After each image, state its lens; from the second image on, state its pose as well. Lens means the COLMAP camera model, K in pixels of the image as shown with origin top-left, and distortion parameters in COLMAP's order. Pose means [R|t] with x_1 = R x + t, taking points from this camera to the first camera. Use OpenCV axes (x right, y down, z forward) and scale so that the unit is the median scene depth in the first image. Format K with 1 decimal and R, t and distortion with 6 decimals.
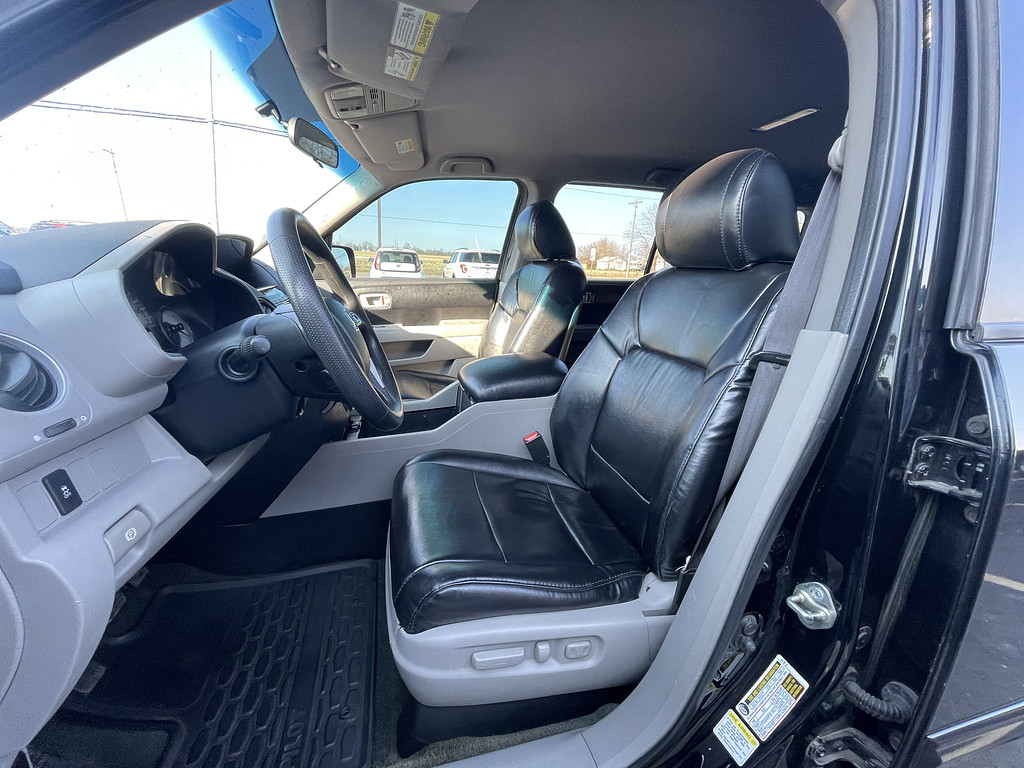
lens RADIAL K [[411.2, 0, 508.0], [0, 411.2, 389.7], [0, 0, 1]] dist [-0.000815, 0.000458]
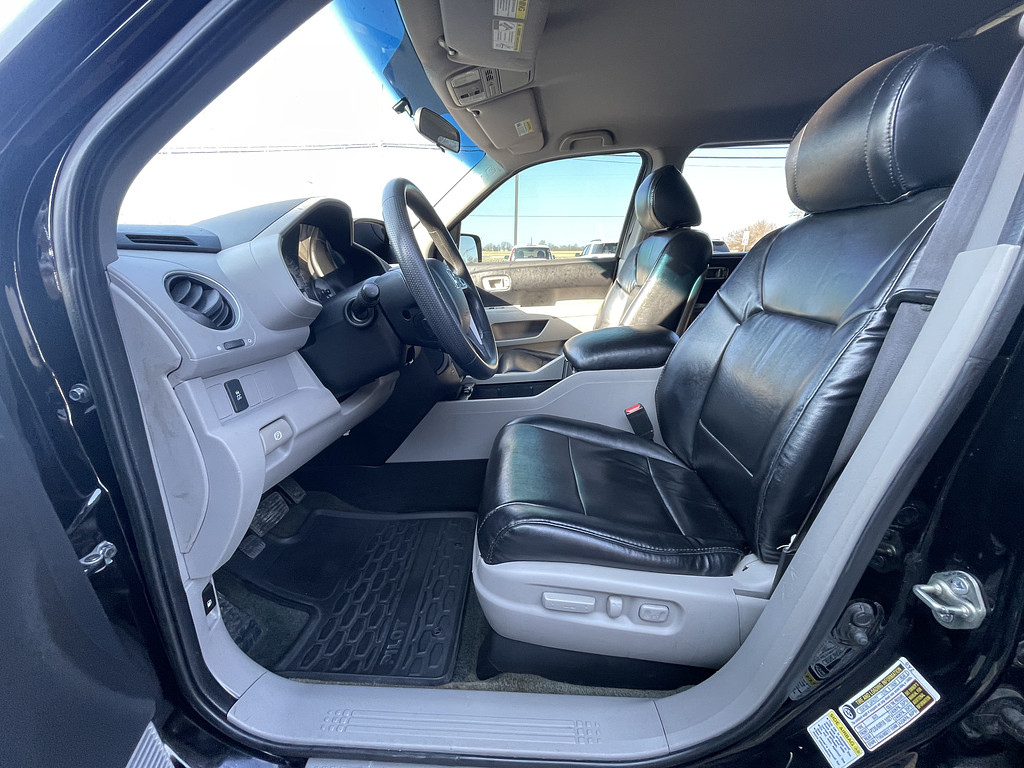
lens RADIAL K [[411.2, 0, 508.0], [0, 411.2, 389.7], [0, 0, 1]] dist [-0.000815, 0.000458]
pose [[0.951633, 0.043339, -0.304166, 0.109375], [-0.039859, 0.999050, 0.017644, 0.104035], [0.304641, -0.004667, 0.952456, -0.010725]]
